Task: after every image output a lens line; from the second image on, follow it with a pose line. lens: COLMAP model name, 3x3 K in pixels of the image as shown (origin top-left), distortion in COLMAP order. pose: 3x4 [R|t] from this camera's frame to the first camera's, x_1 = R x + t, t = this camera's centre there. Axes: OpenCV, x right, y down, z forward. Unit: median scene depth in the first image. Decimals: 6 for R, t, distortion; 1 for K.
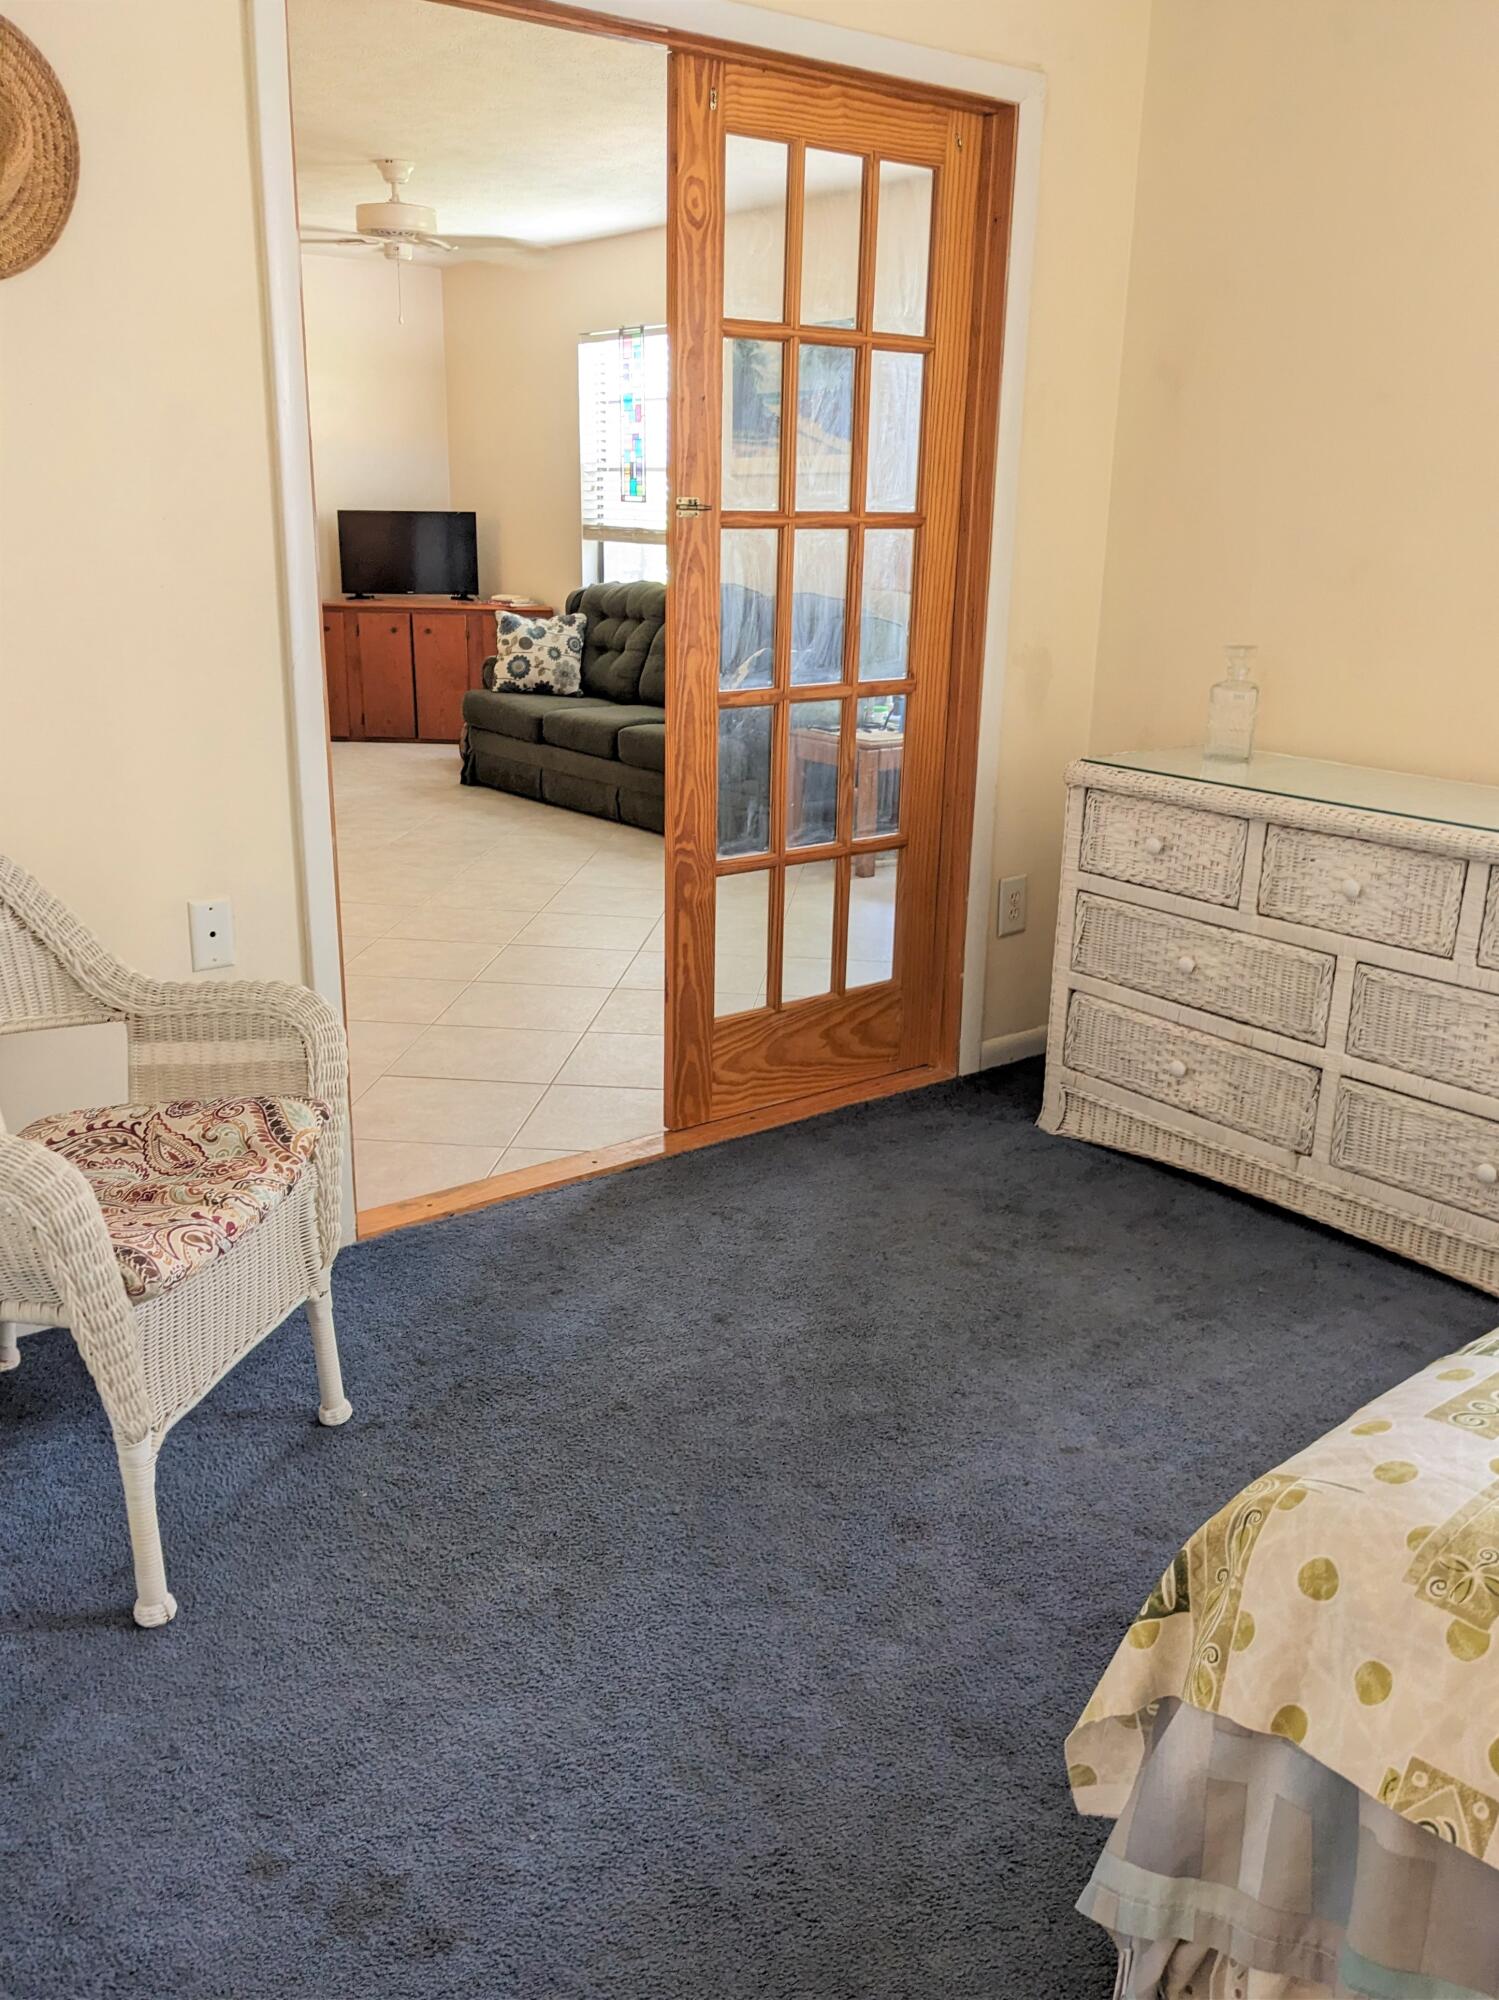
lens RADIAL K [[1667.1, 0, 749.5], [0, 1667.1, 1000.0], [0, 0, 1]] dist [0.004248, -0.003334]
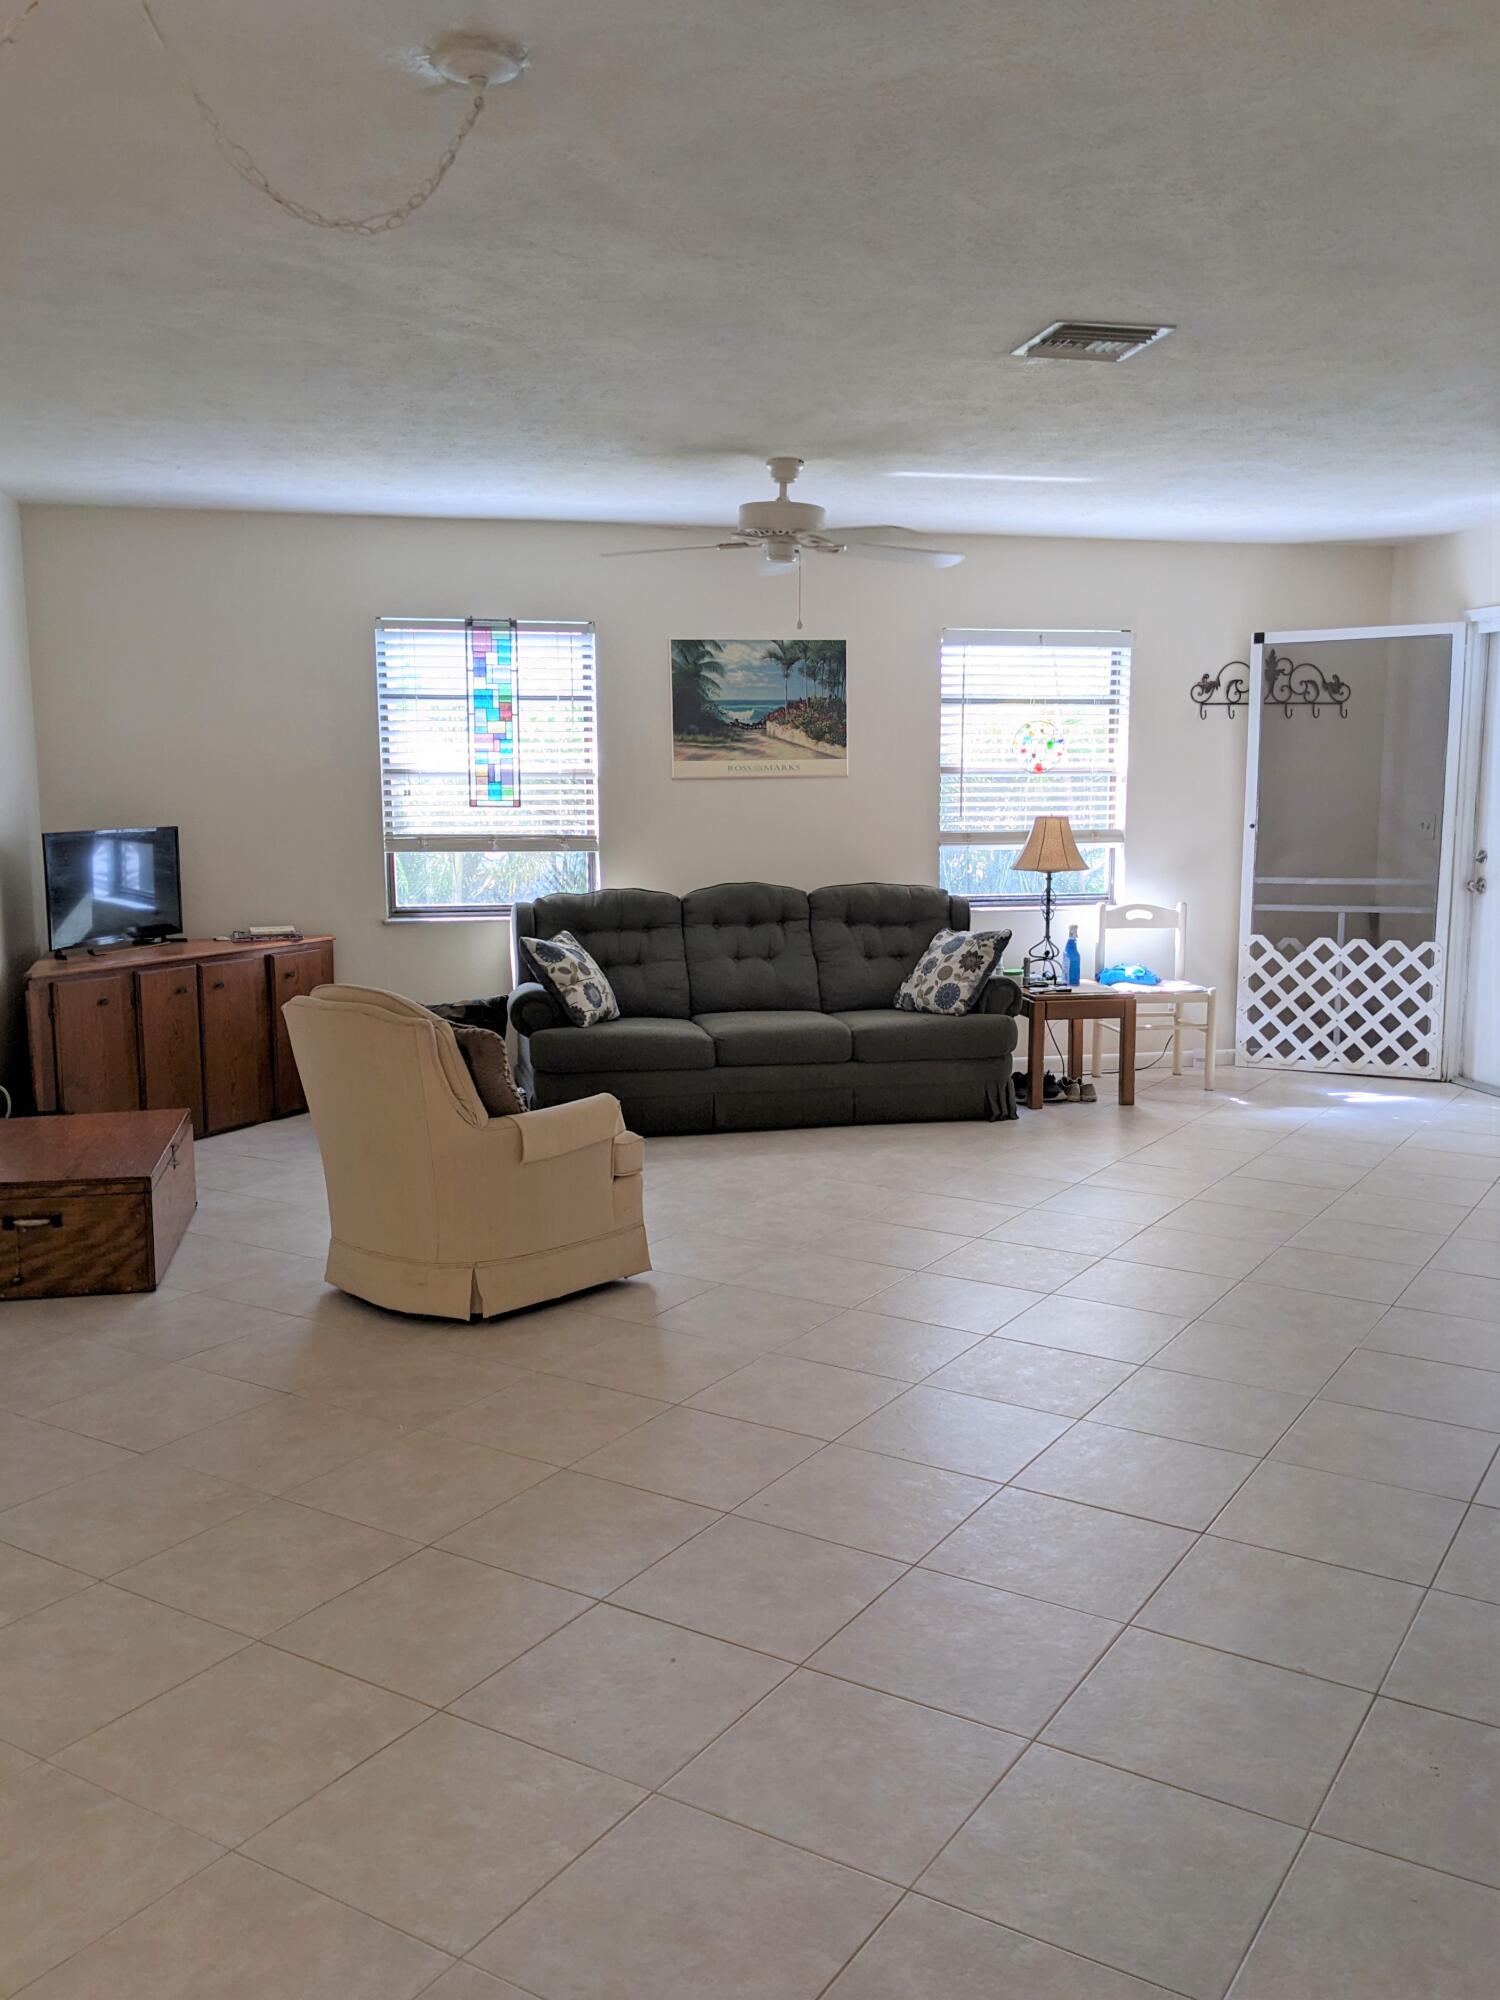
lens RADIAL K [[1667.1, 0, 750.0], [0, 1667.1, 1000.0], [0, 0, 1]] dist [0.004248, -0.003334]
pose [[0.450276, -0.137359, 0.882261, -0.839147], [0.267565, 0.963446, 0.013443, -0.184264], [-0.851857, 0.230009, 0.470569, 0.515651]]
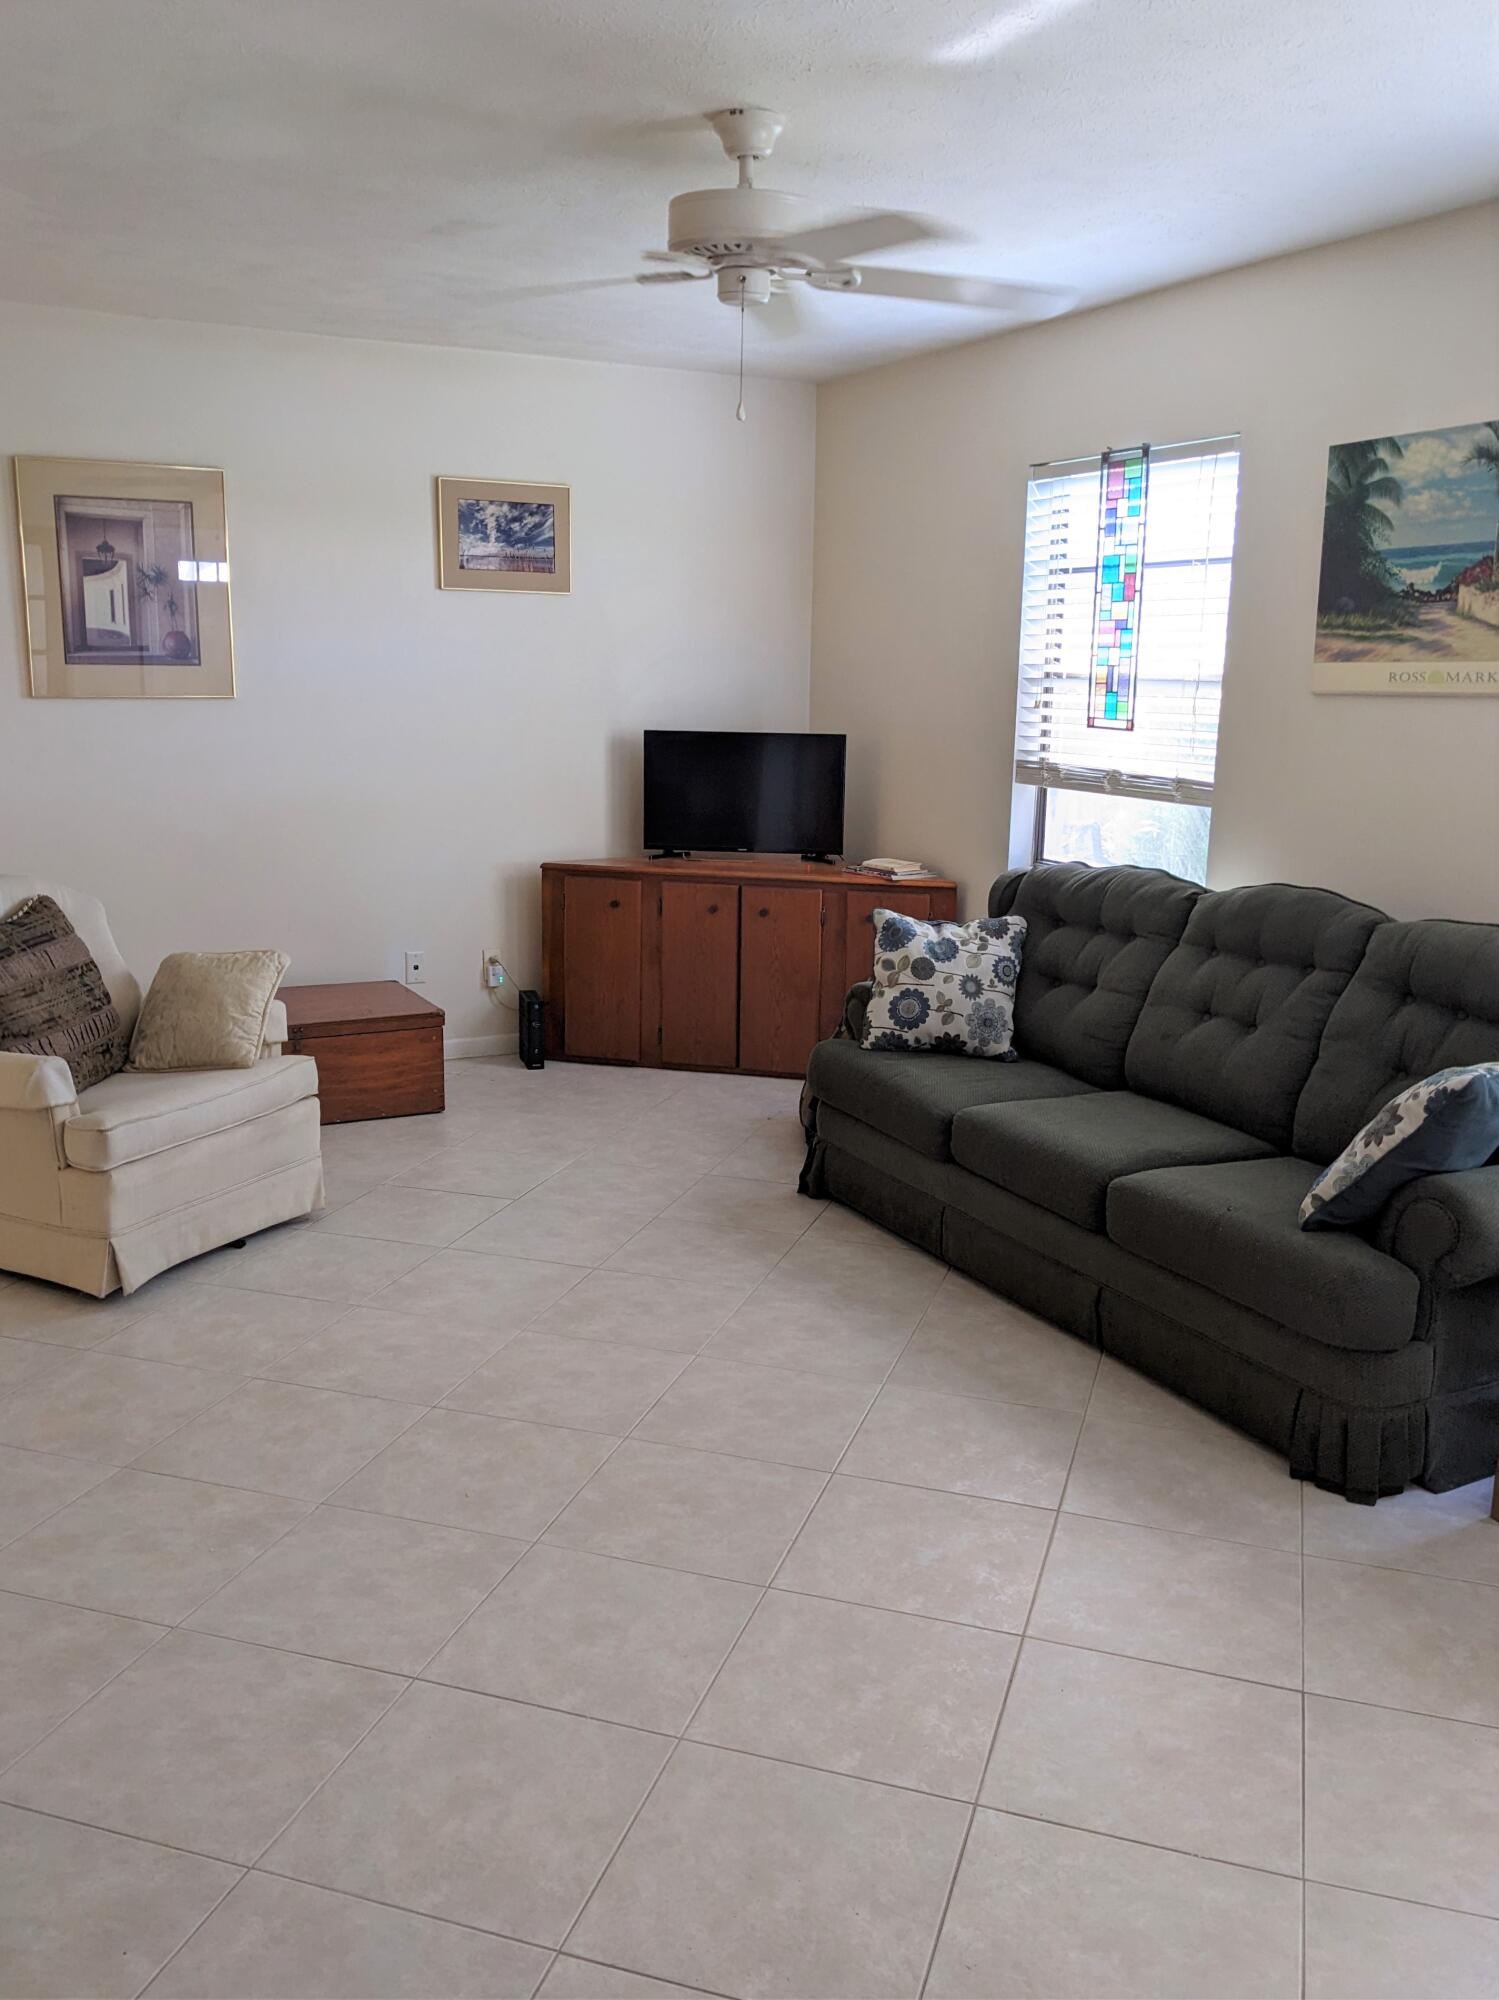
lens RADIAL K [[1662.7, 0, 753.4], [0, 1662.7, 956.4], [0, 0, 1]] dist [0.055930, -0.101688]
pose [[0.979609, 0.040612, -0.196767, -0.077164], [-0.065448, 0.990443, -0.121408, -0.142012], [0.189956, 0.131811, 0.972904, 0.417793]]
